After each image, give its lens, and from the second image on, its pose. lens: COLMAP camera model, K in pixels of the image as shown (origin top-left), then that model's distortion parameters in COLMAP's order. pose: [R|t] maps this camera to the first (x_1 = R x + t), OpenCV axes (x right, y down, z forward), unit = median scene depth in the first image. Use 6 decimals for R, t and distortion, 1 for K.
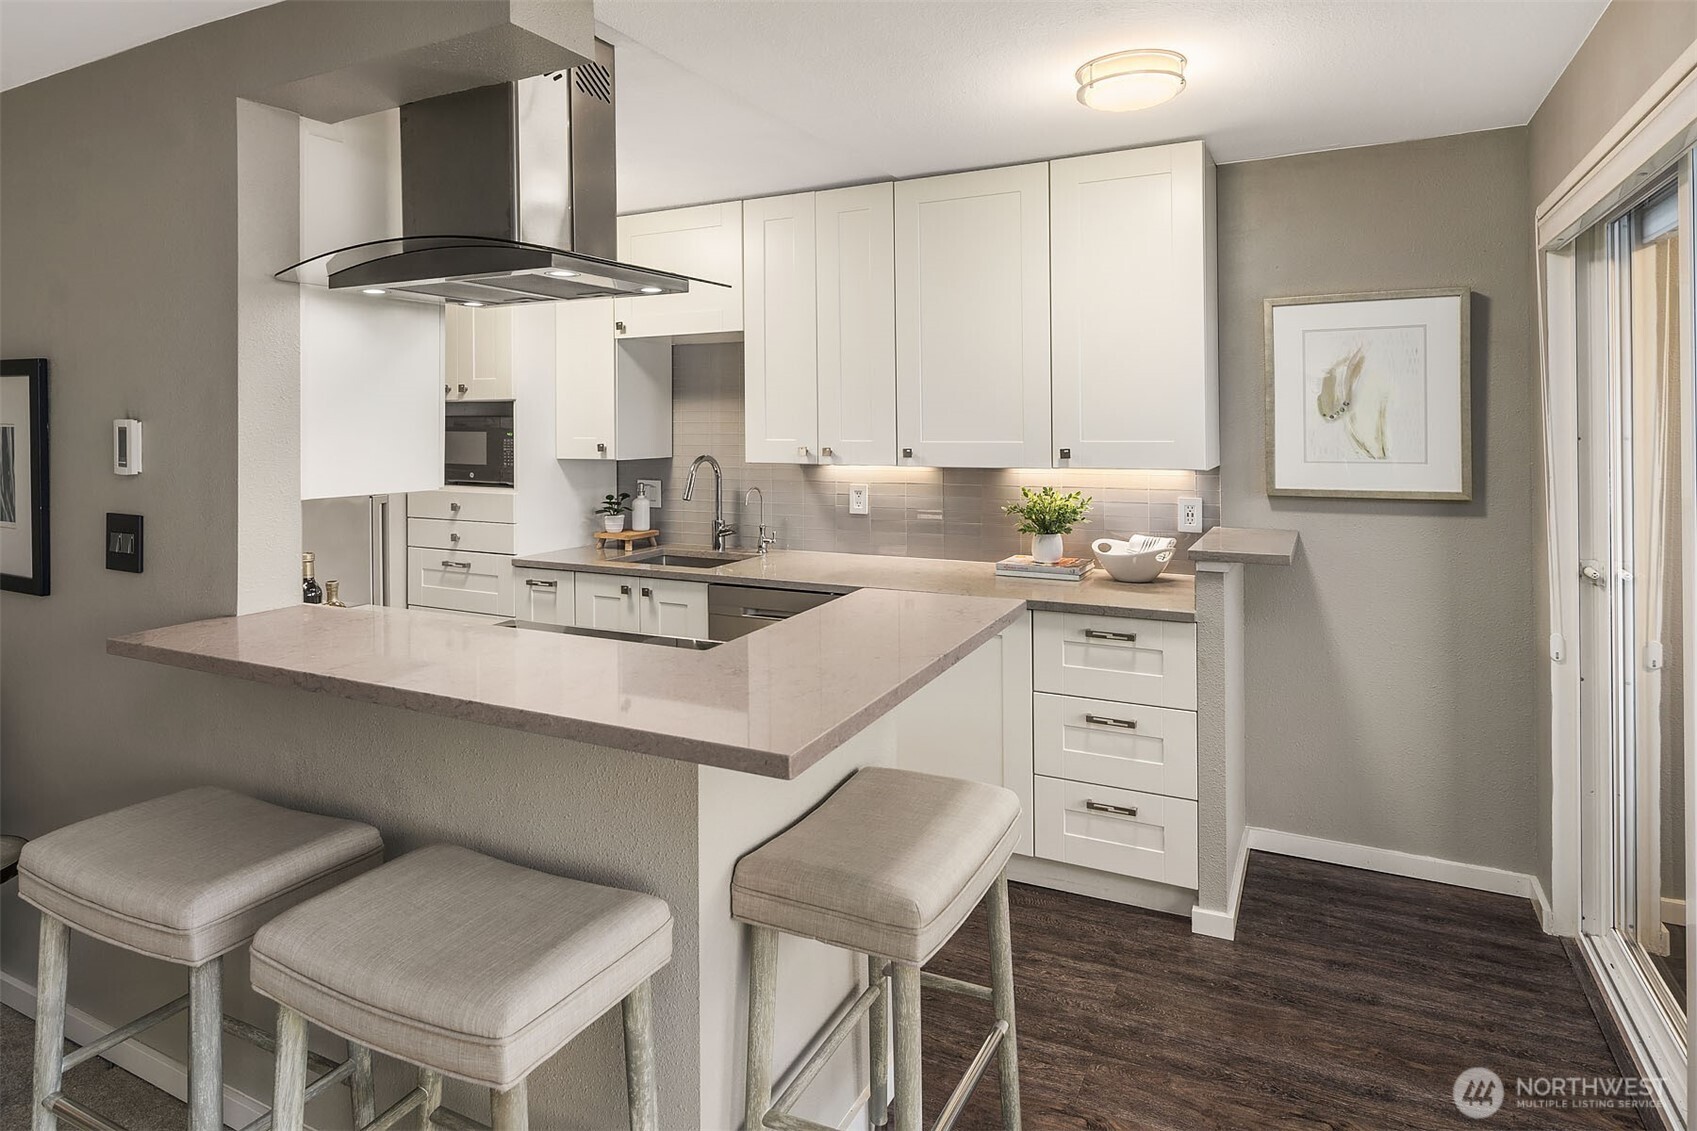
lens RADIAL K [[888.7, 0, 912.3], [0, 888.7, 422.7], [0, 0, 1]] dist [0.001134, 0.000047]
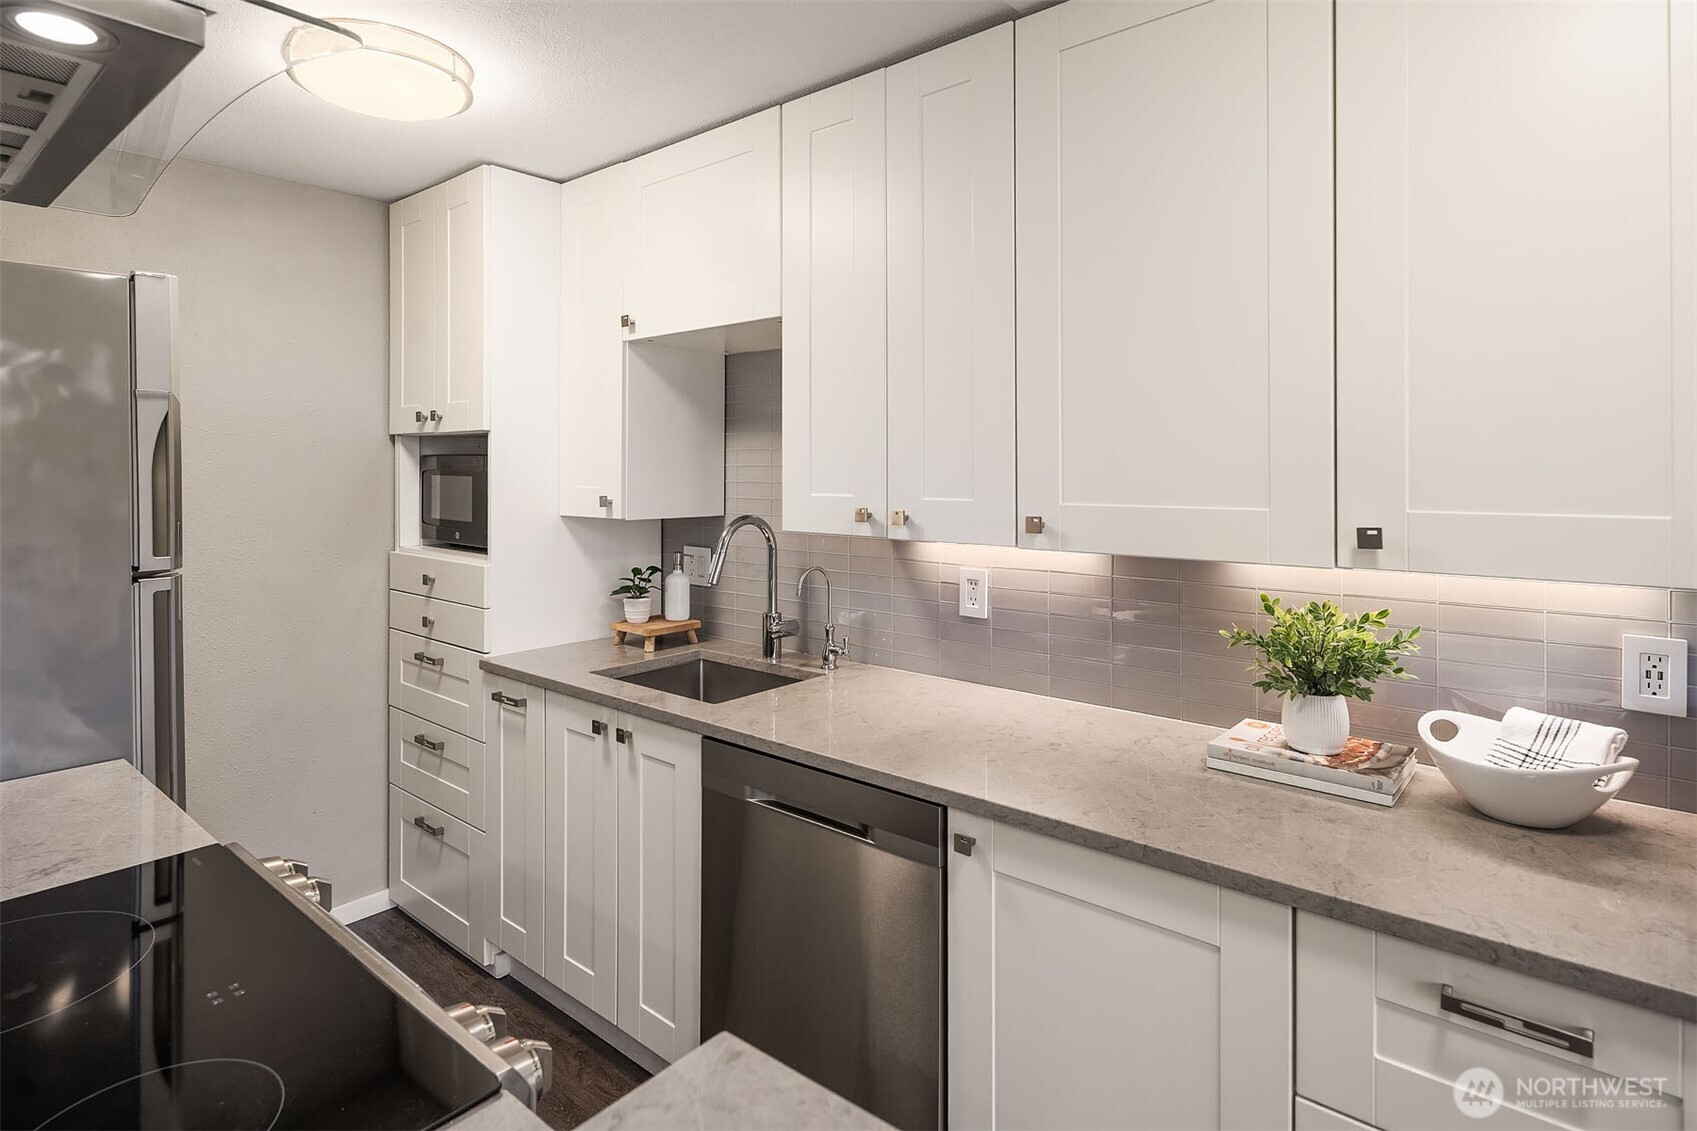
lens RADIAL K [[851.3, 0, 939.0], [0, 851.3, 470.8], [0, 0, 1]] dist [0.003489, 0.000490]
pose [[0.976715, 0.009155, -0.214345, 0.045961], [-0.009026, 0.999958, 0.001580, 0.001711], [0.214350, 0.000391, 0.976757, 0.477517]]
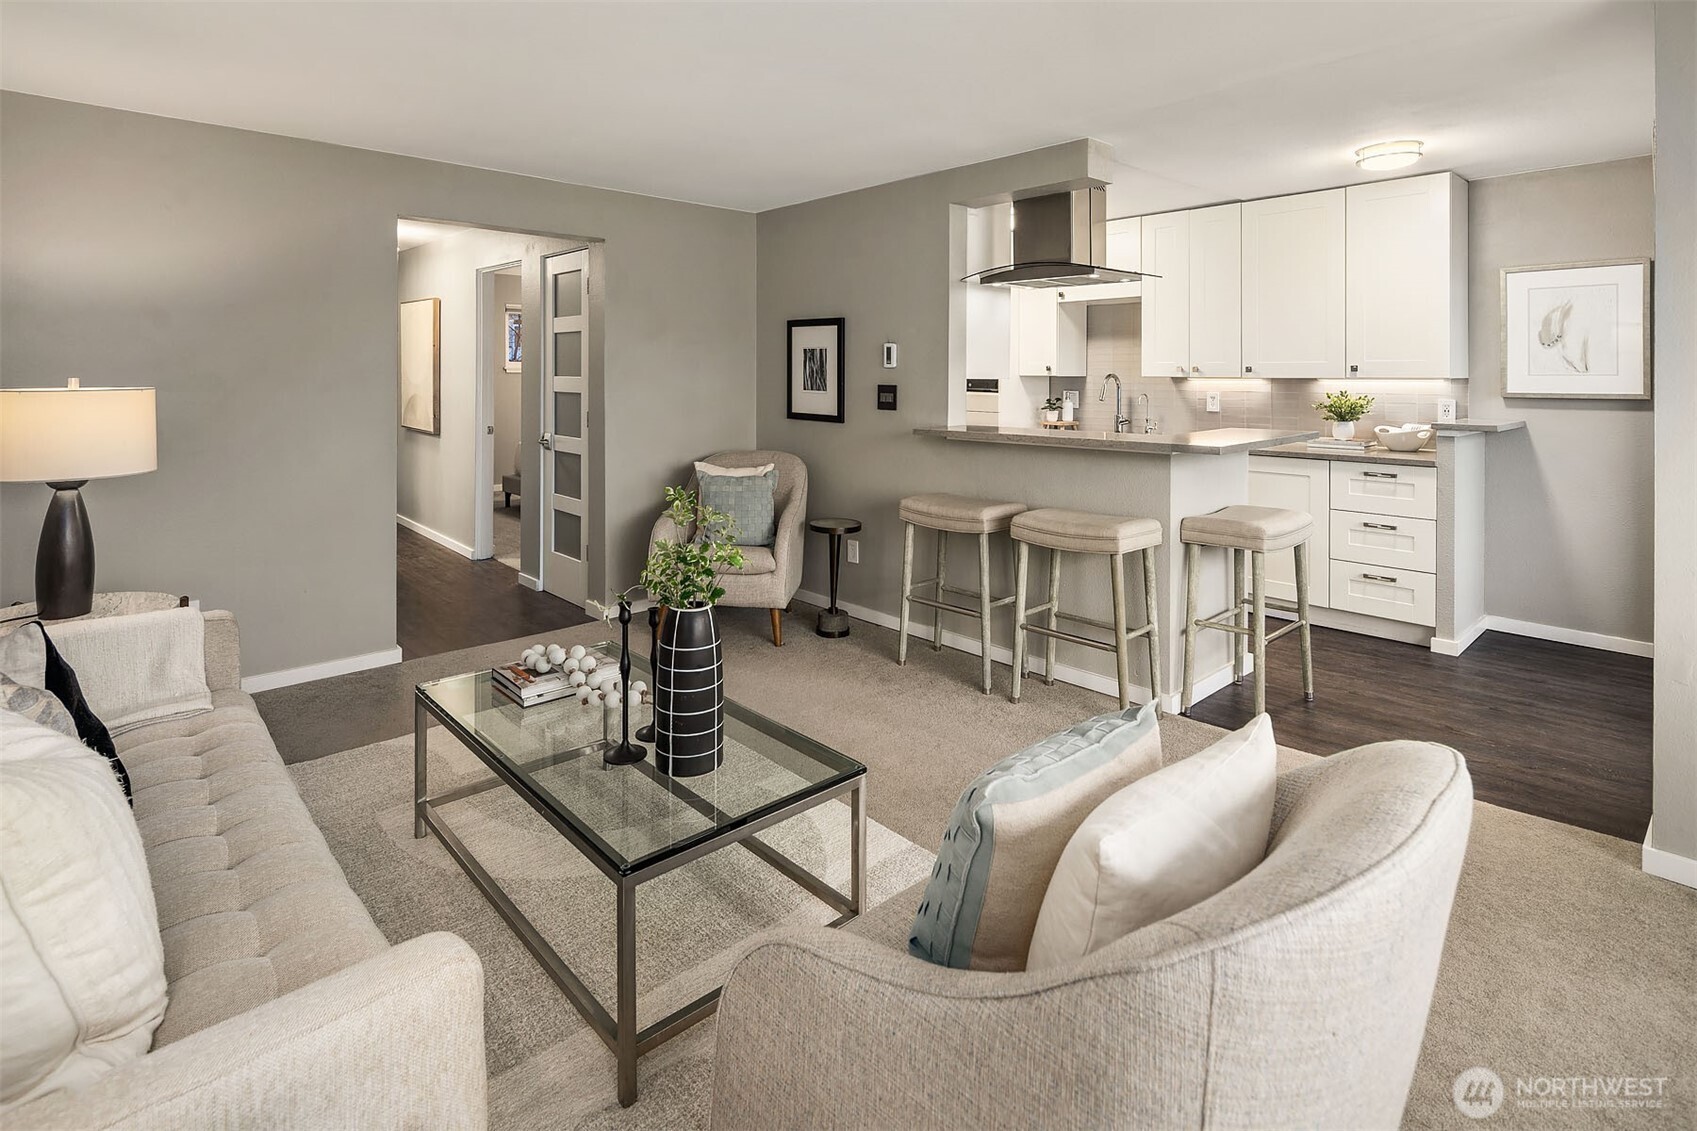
lens RADIAL K [[846.4, 0, 924.2], [0, 846.4, 378.1], [0, 0, 1]] dist [-0.001154, -0.000073]
pose [[0.940451, 0.010354, -0.339772, -0.036480], [-0.009428, 0.999946, 0.004375, 0.047429], [0.339799, -0.000911, 0.940498, -0.642324]]
